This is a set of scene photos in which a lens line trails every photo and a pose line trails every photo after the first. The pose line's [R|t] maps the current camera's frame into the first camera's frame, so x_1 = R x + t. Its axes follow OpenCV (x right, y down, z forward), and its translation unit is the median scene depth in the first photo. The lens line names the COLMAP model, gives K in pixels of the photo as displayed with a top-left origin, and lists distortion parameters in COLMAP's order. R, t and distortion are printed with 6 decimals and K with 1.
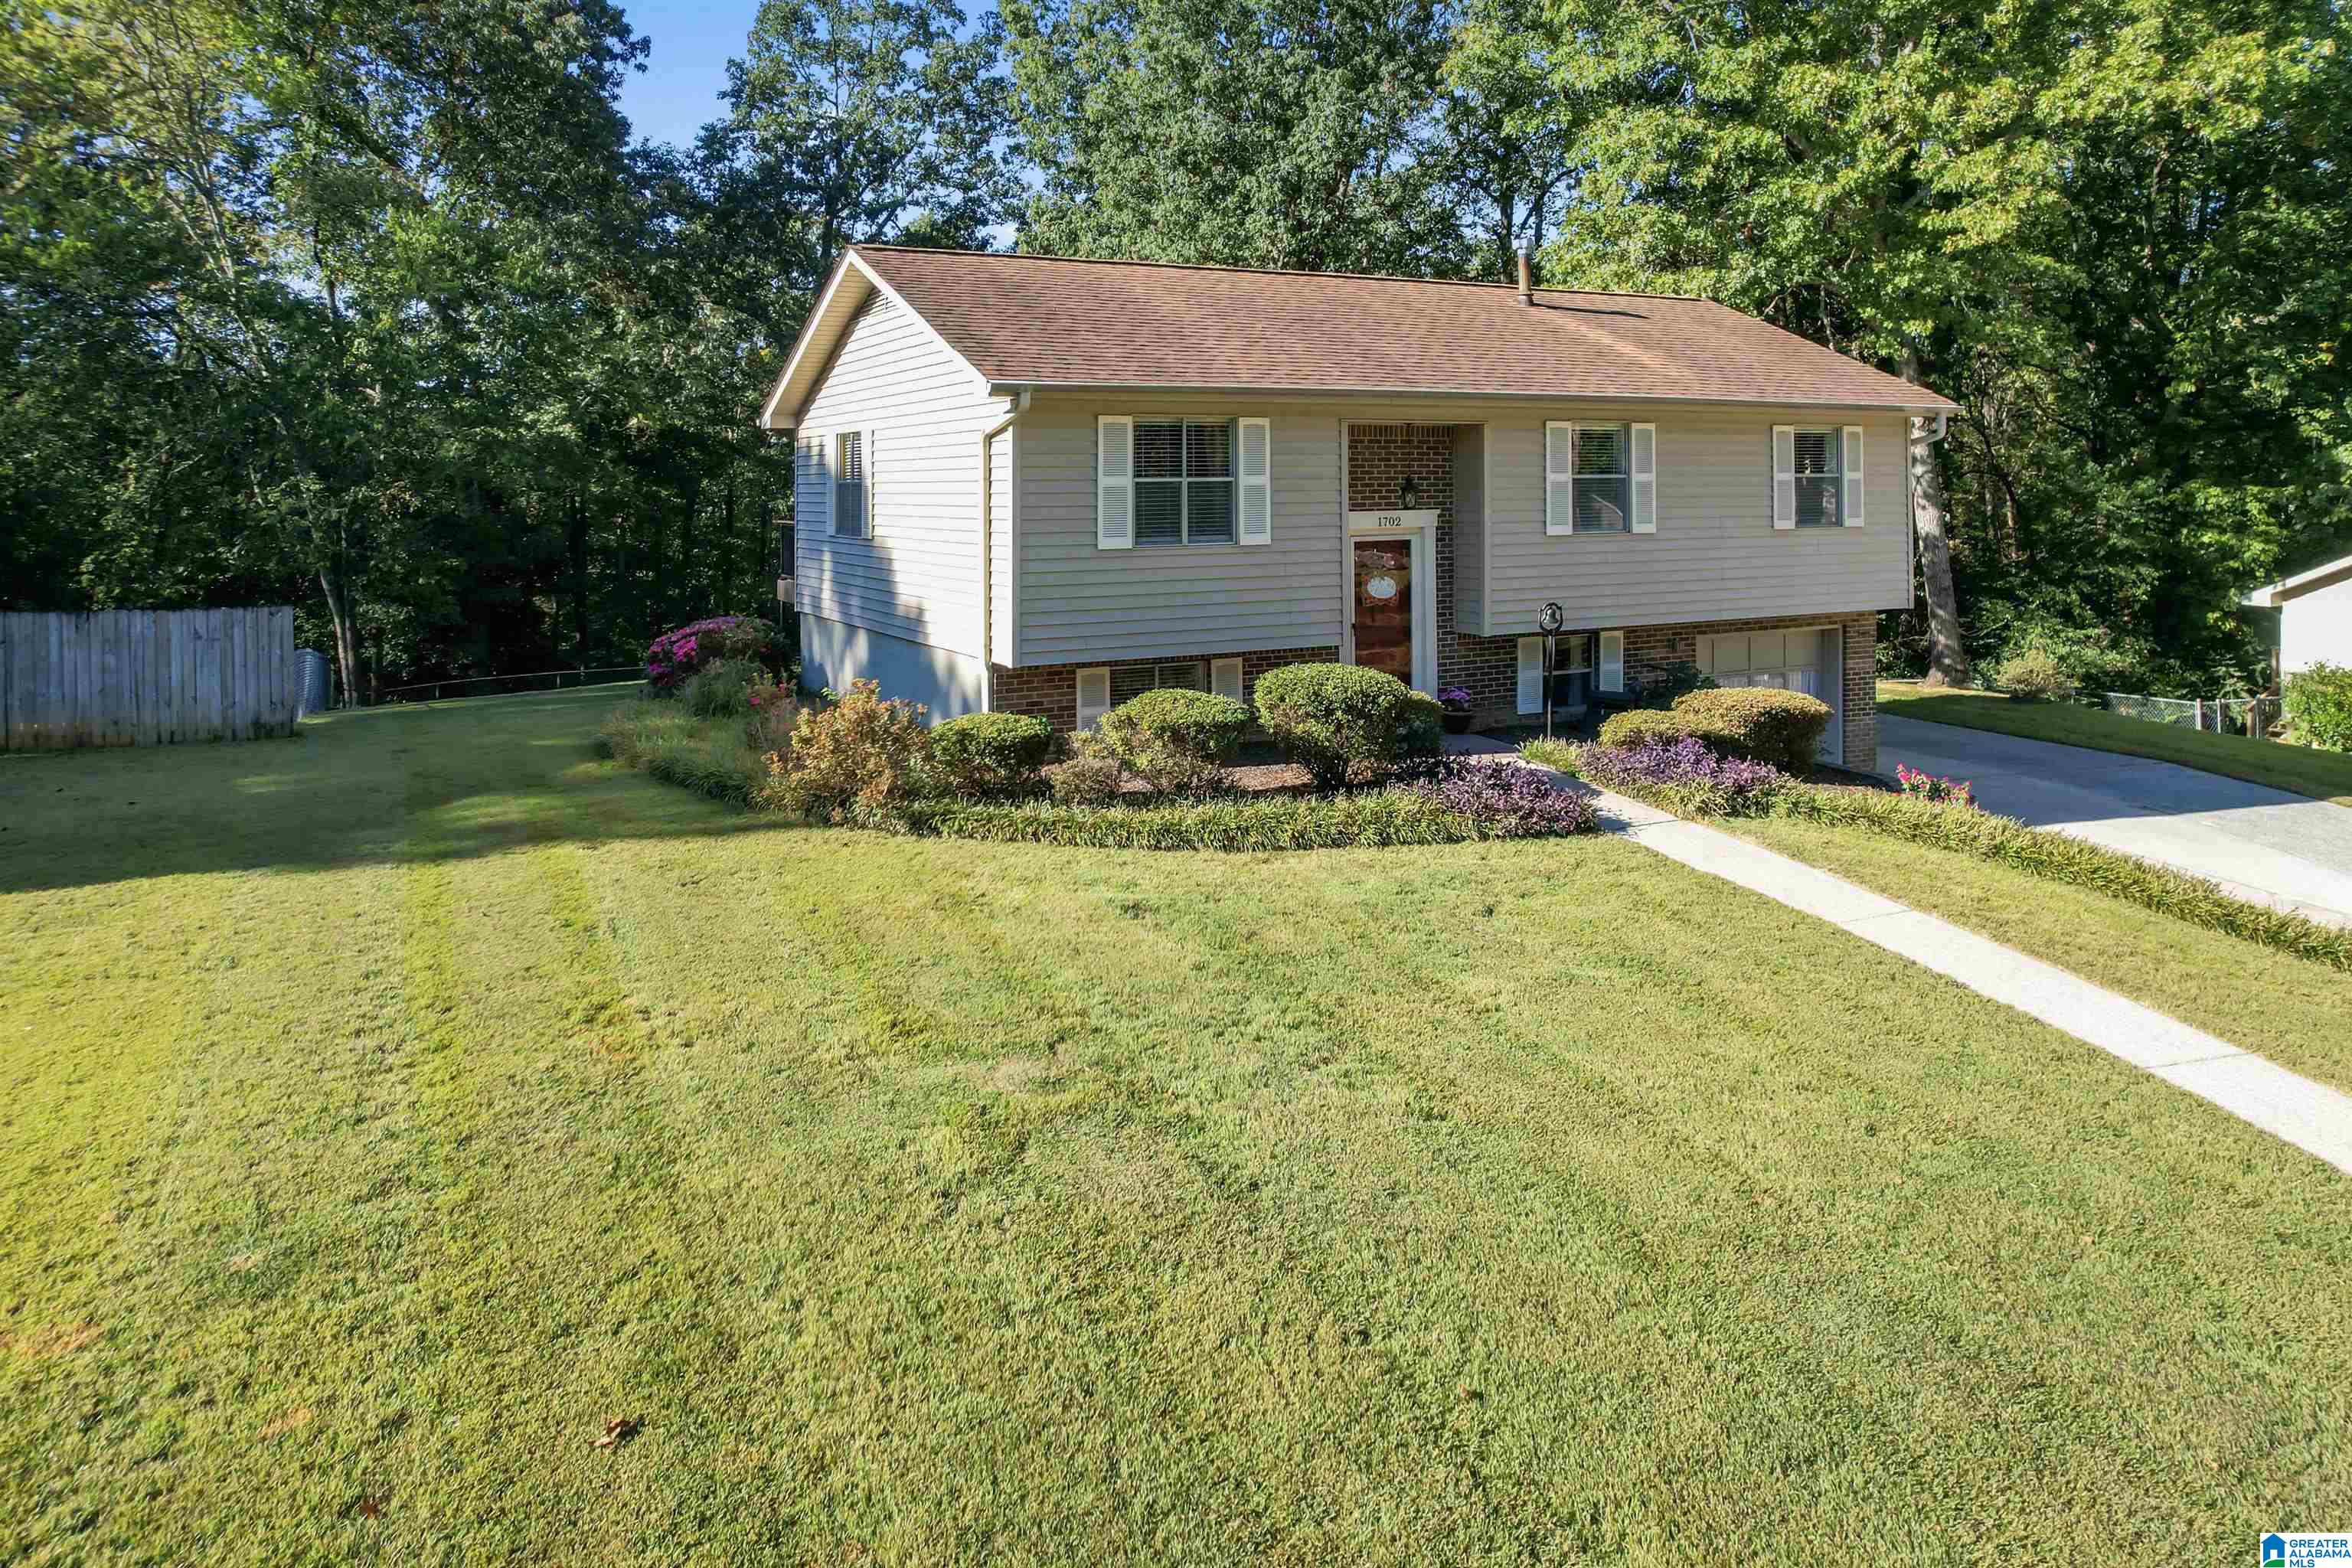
lens RADIAL K [[1478.1, 0, 1062.7], [0, 1478.1, 790.7], [0, 0, 1]] dist [-0.021808, -0.000547]
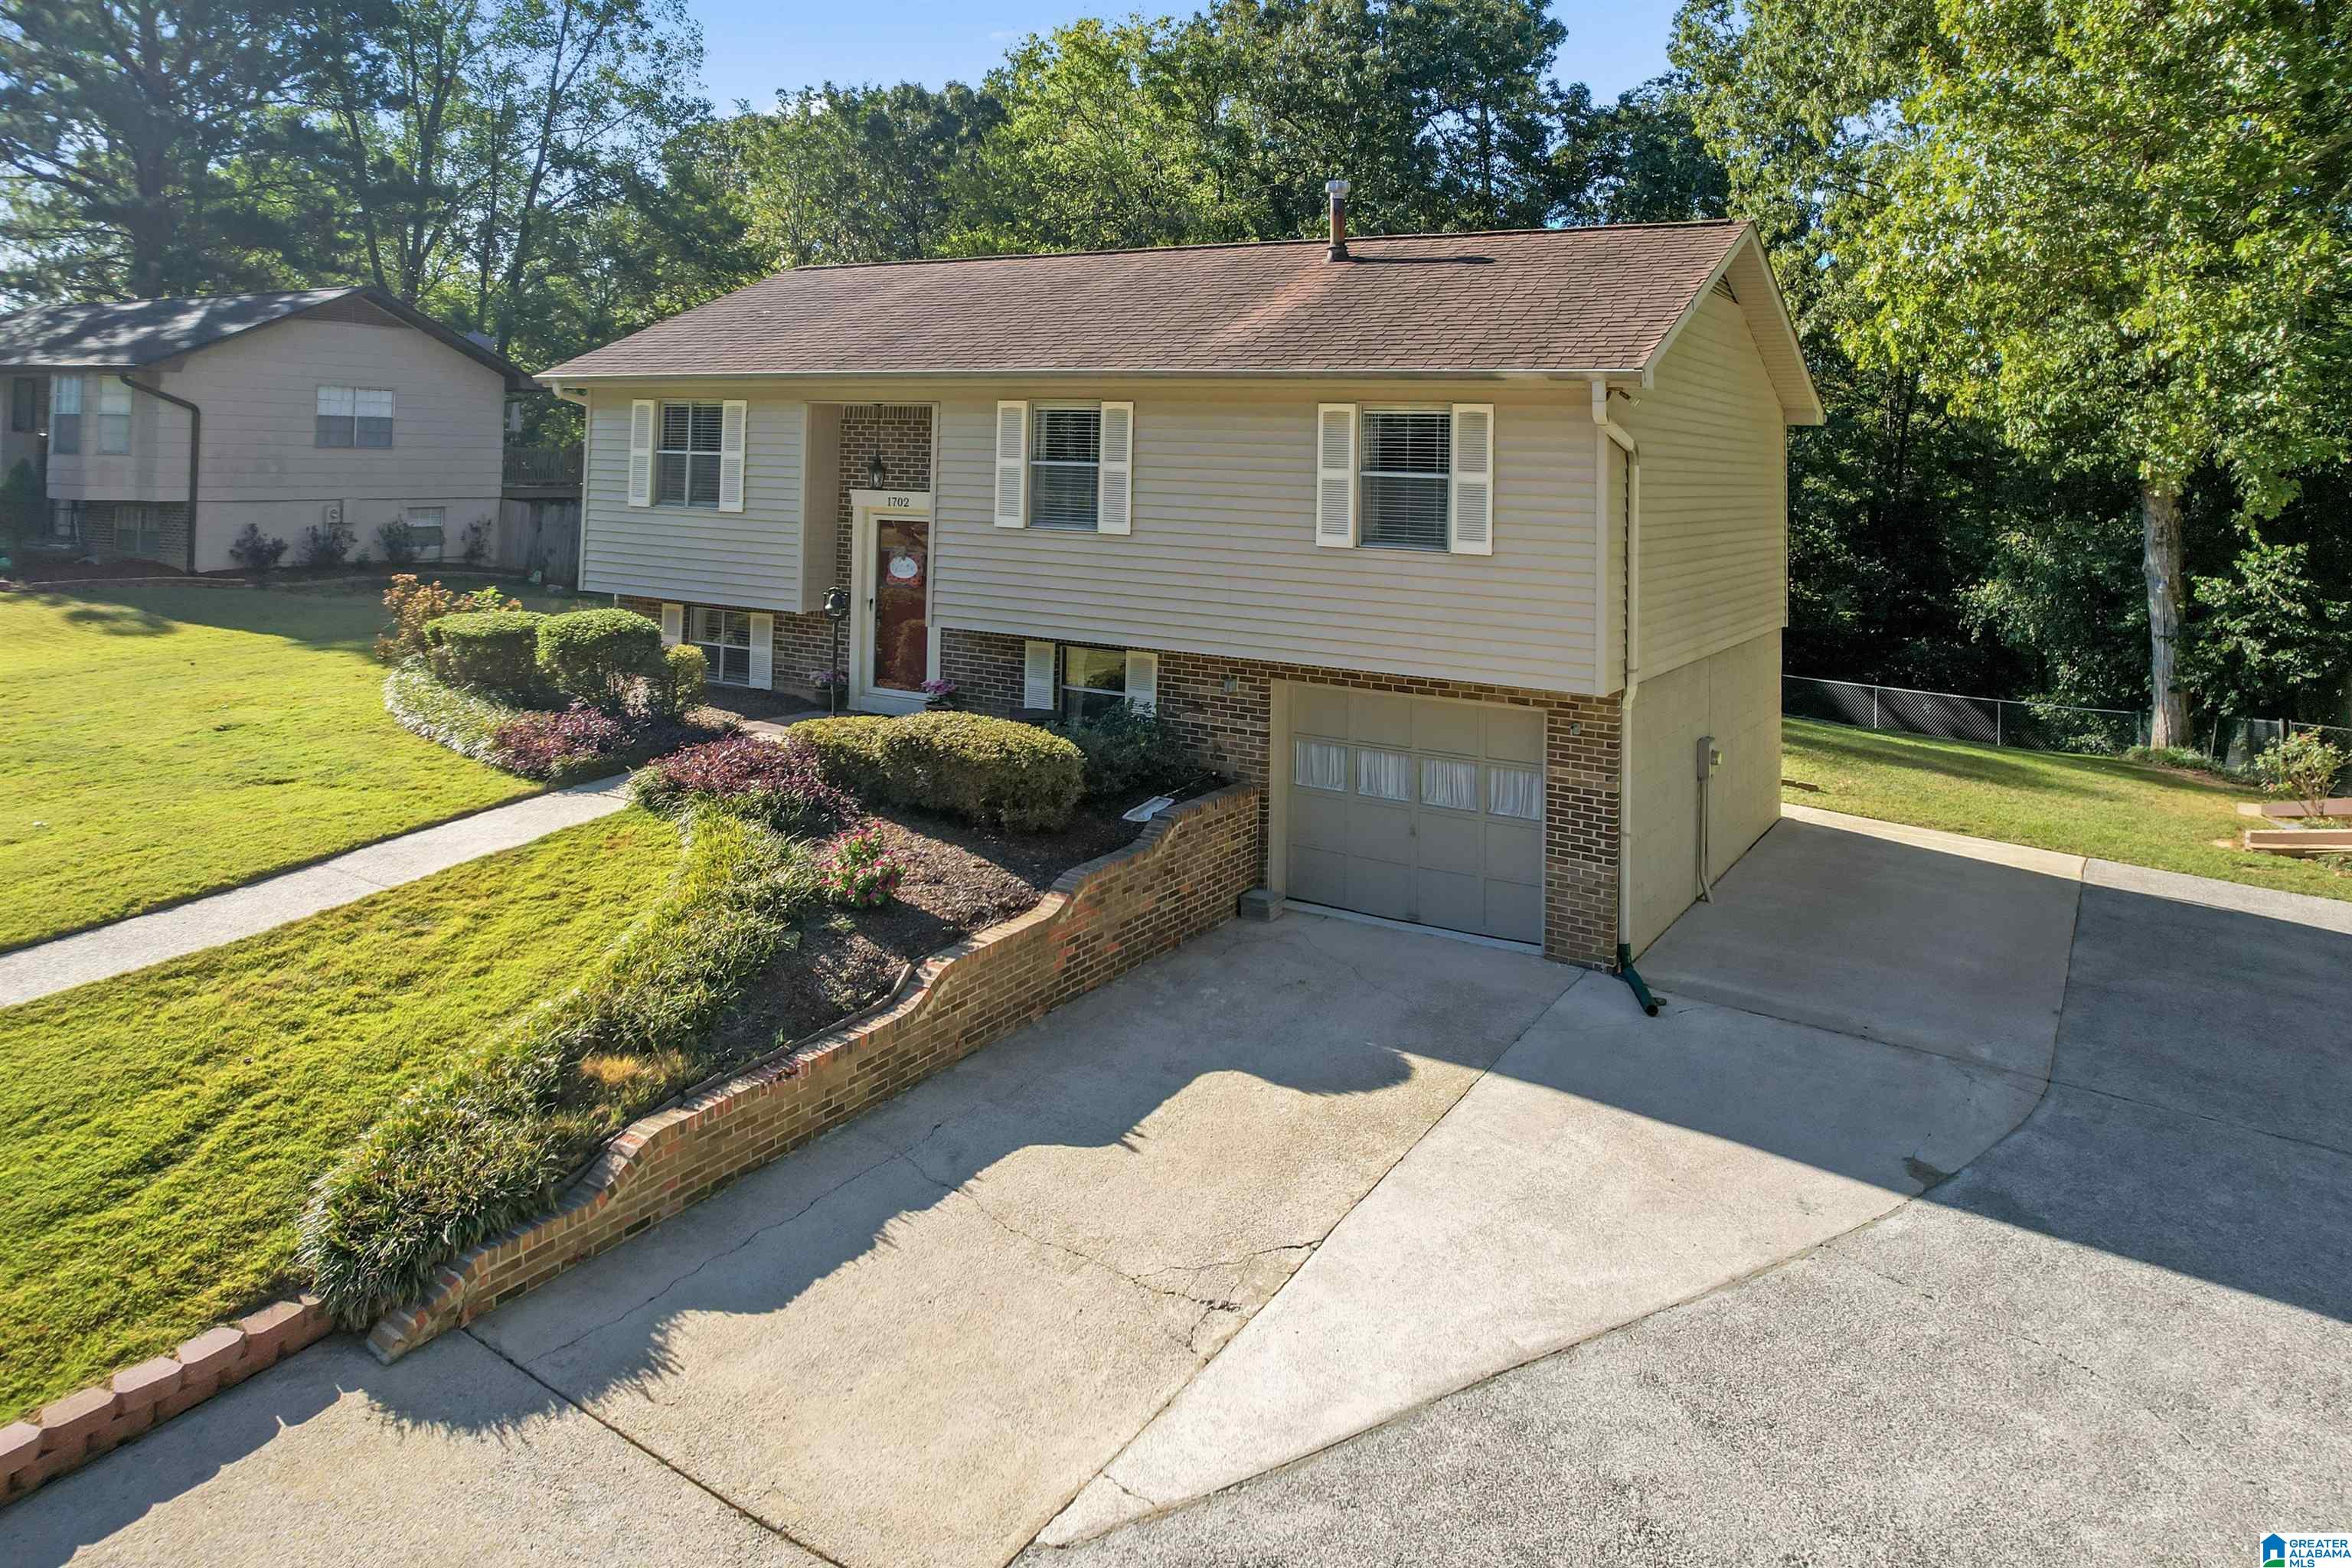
lens RADIAL K [[1549.7, 0, 1176.0], [0, 1549.7, 784.0], [0, 0, 1]] dist [-0.026420, 0.000601]
pose [[0.542487, 0.193433, -0.817491, 1.205029], [-0.209176, 0.973582, 0.091558, -0.129949], [0.813605, 0.121330, 0.568617, 0.571450]]
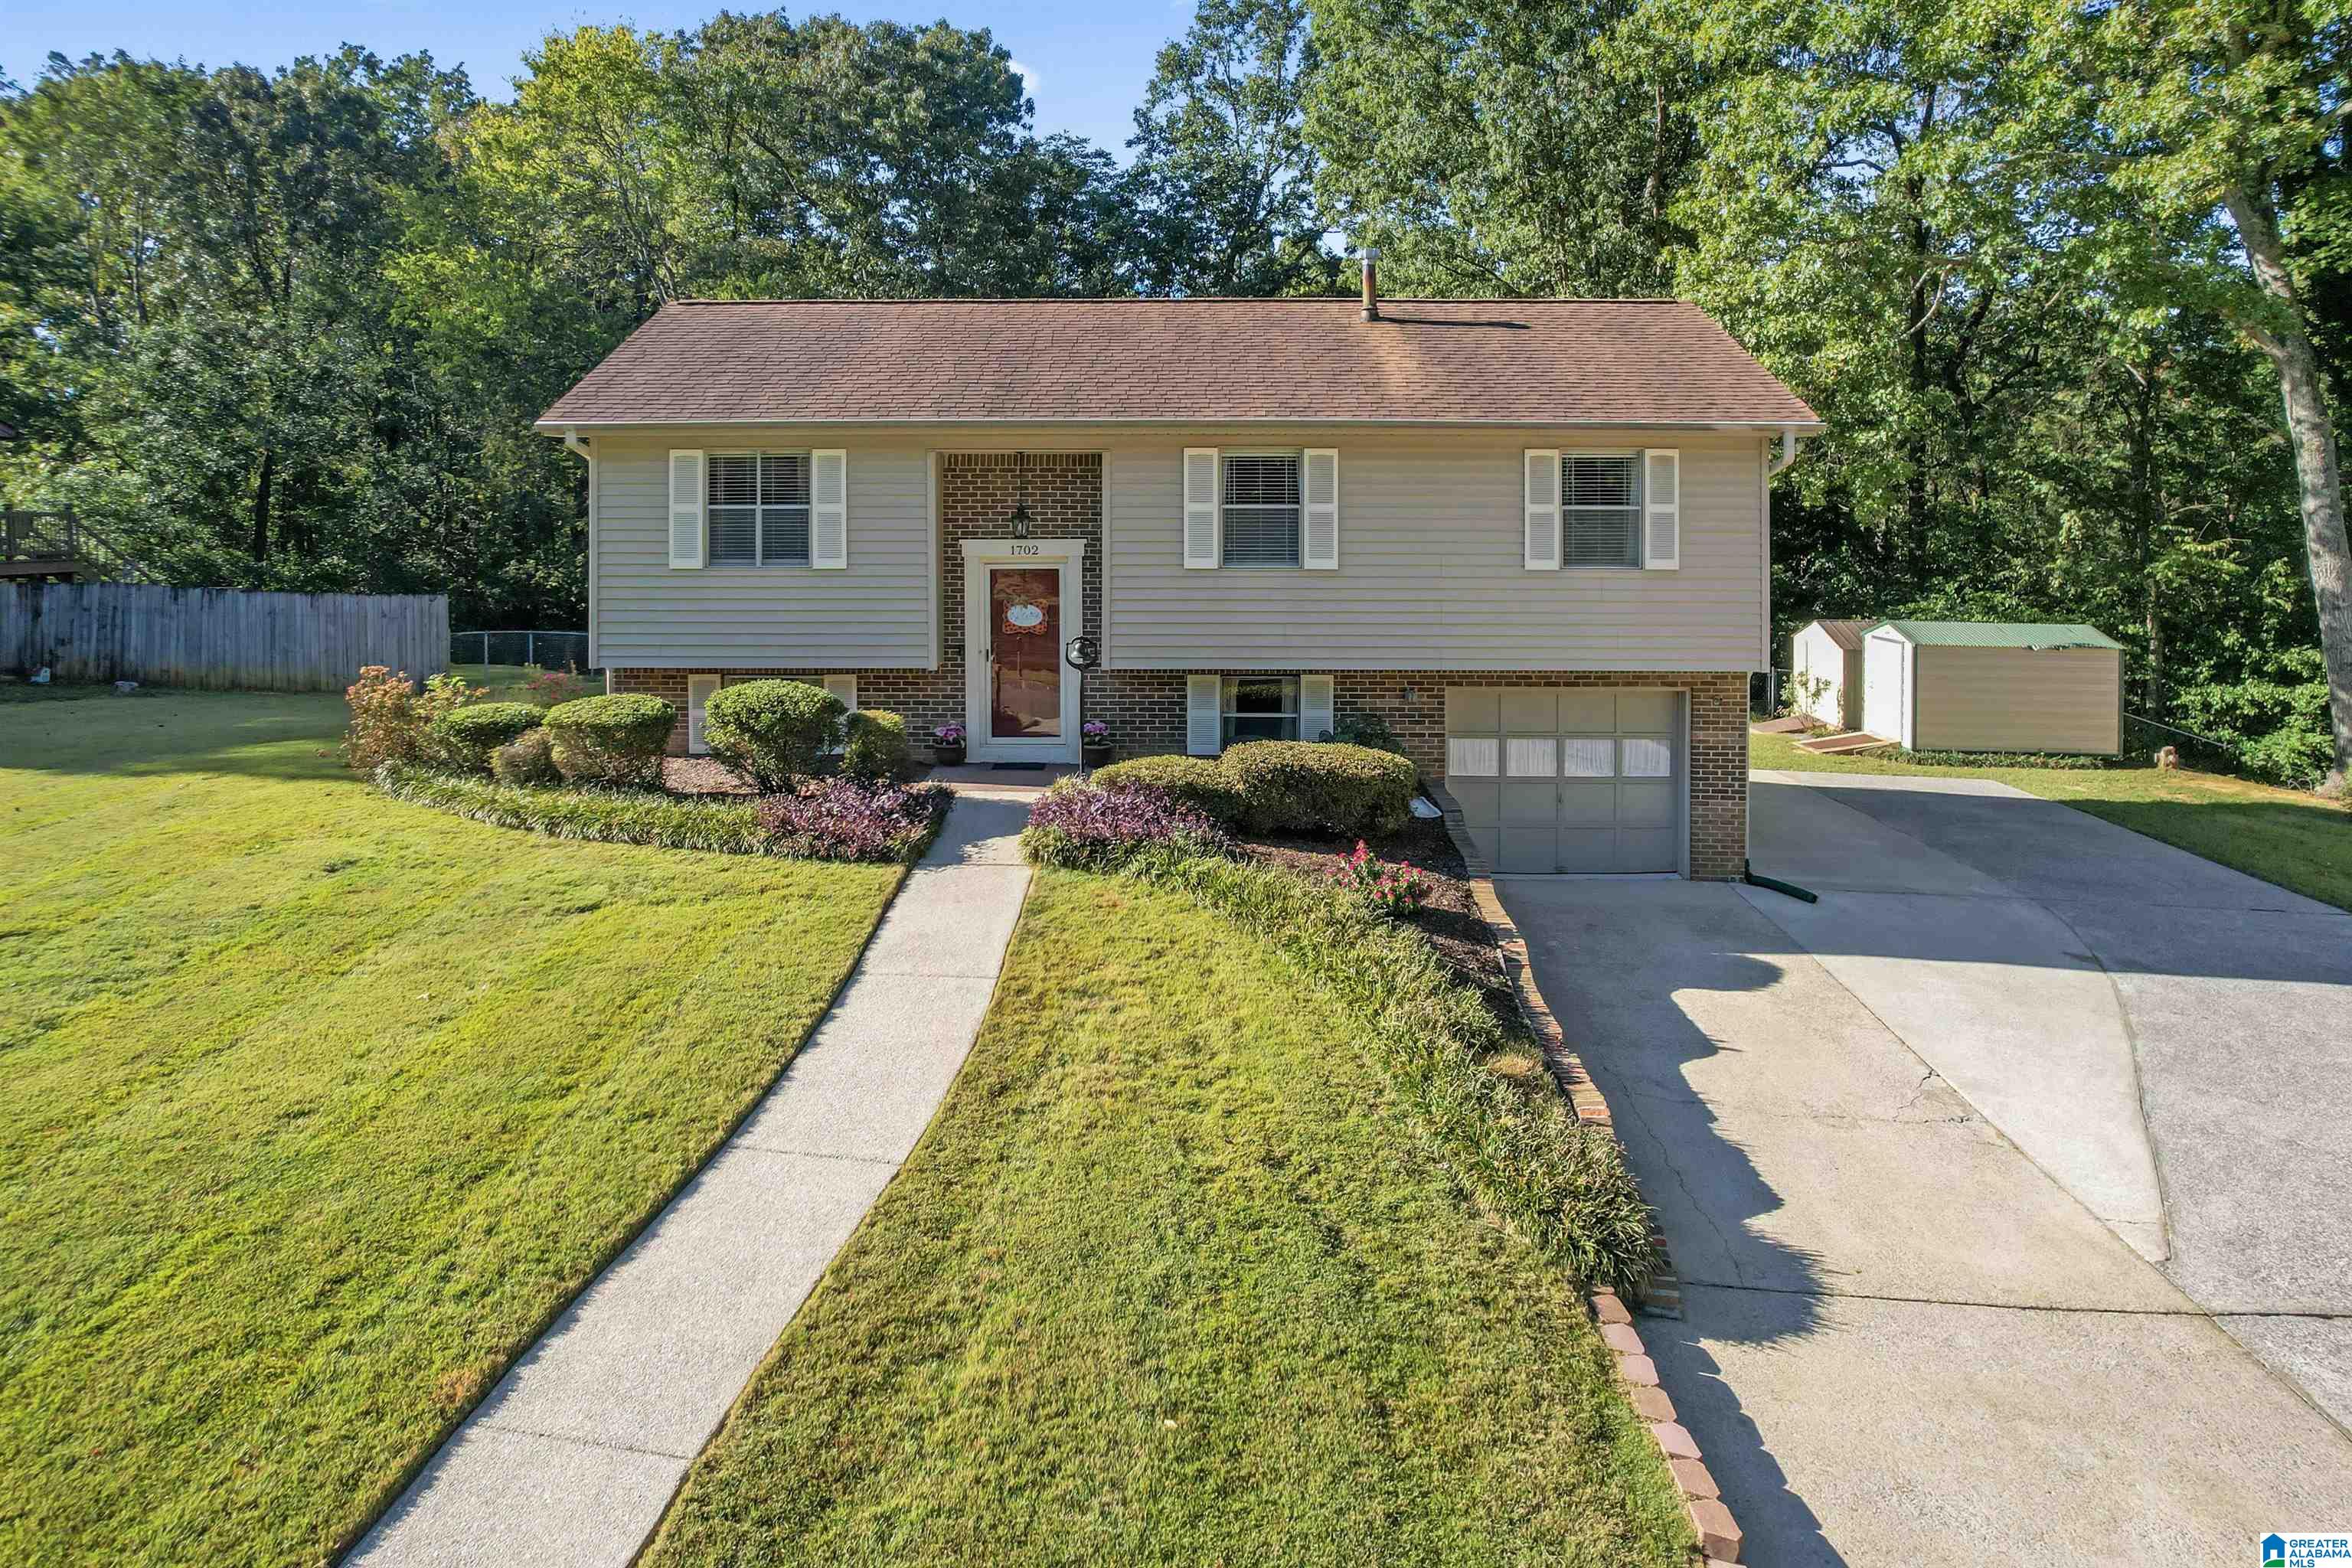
lens RADIAL K [[1466.9, 0, 1238.2], [0, 1466.9, 890.9], [0, 0, 1]] dist [-0.024398, 0.002810]
pose [[0.897425, 0.119642, -0.424634, 0.794504], [-0.099966, 0.992636, 0.068410, -0.033187], [0.429692, -0.018943, 0.902777, 0.148699]]
